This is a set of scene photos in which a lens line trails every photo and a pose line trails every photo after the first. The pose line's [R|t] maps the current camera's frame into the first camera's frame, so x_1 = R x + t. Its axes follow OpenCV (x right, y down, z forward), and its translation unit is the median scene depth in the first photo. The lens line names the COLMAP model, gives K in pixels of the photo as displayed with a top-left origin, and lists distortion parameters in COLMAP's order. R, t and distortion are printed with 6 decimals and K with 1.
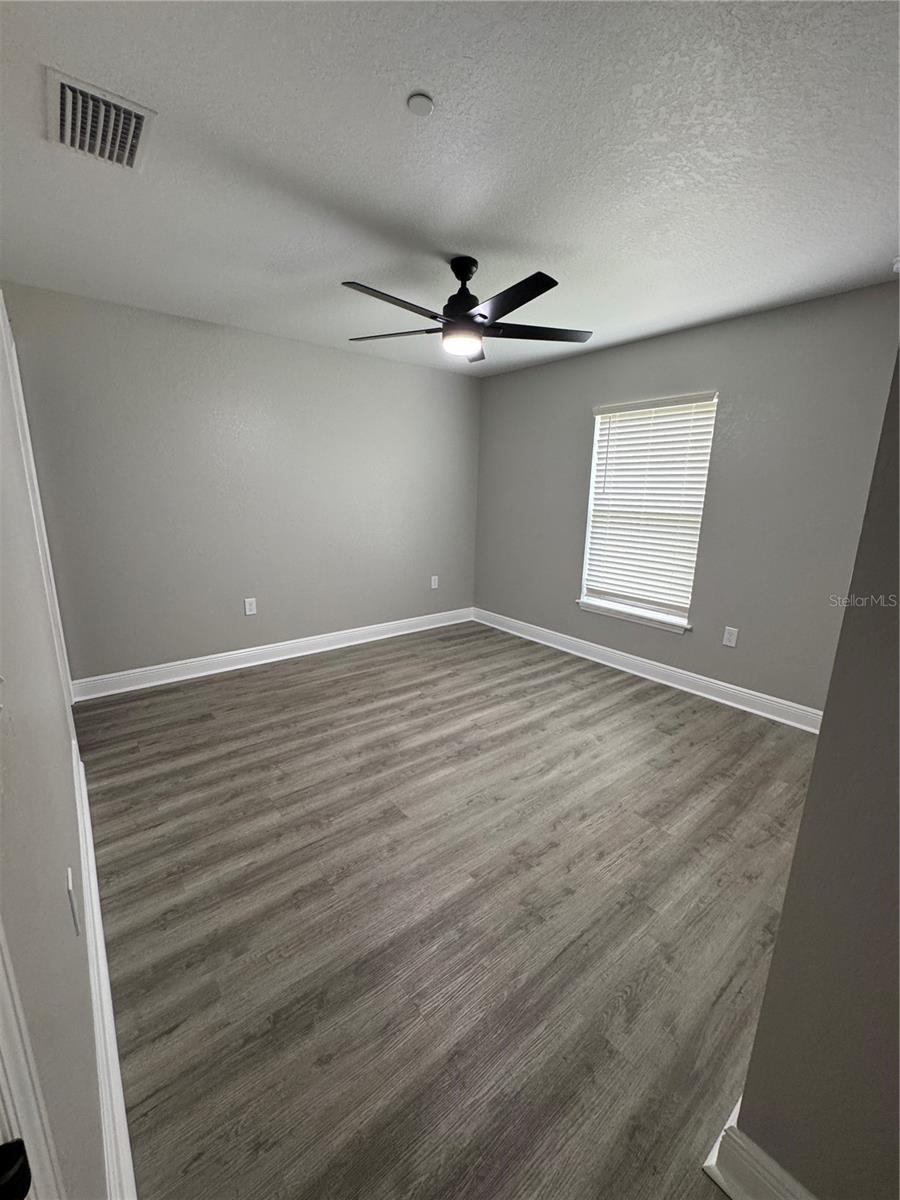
lens RADIAL K [[475.4, 0, 450.0], [0, 475.4, 600.0], [0, 0, 1]] dist [0.000890, 0.000233]
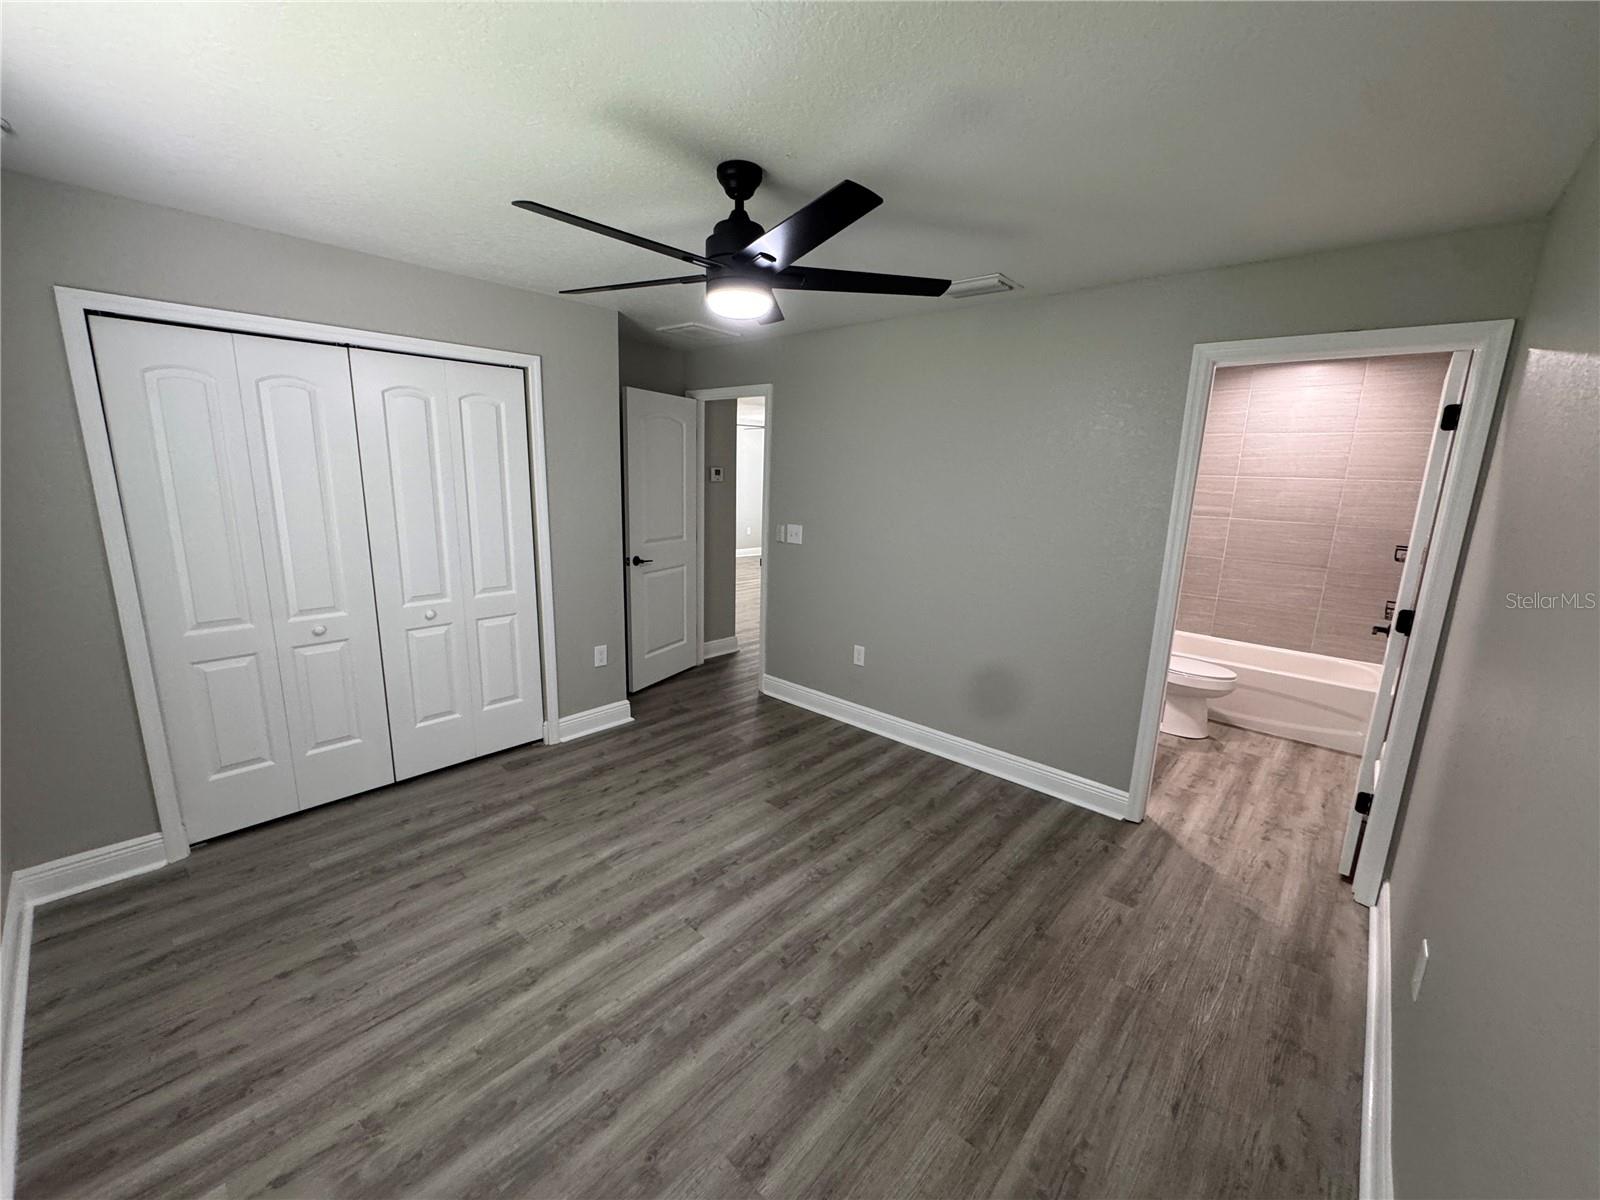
lens RADIAL K [[633.8, 0, 803.3], [0, 633.8, 593.6], [0, 0, 1]] dist [0.000890, 0.000233]
pose [[-0.984682, -0.015383, -0.173679, 0.073235], [-0.085891, 0.909653, 0.406391, -0.494588], [0.151736, 0.415084, -0.897040, 1.745874]]
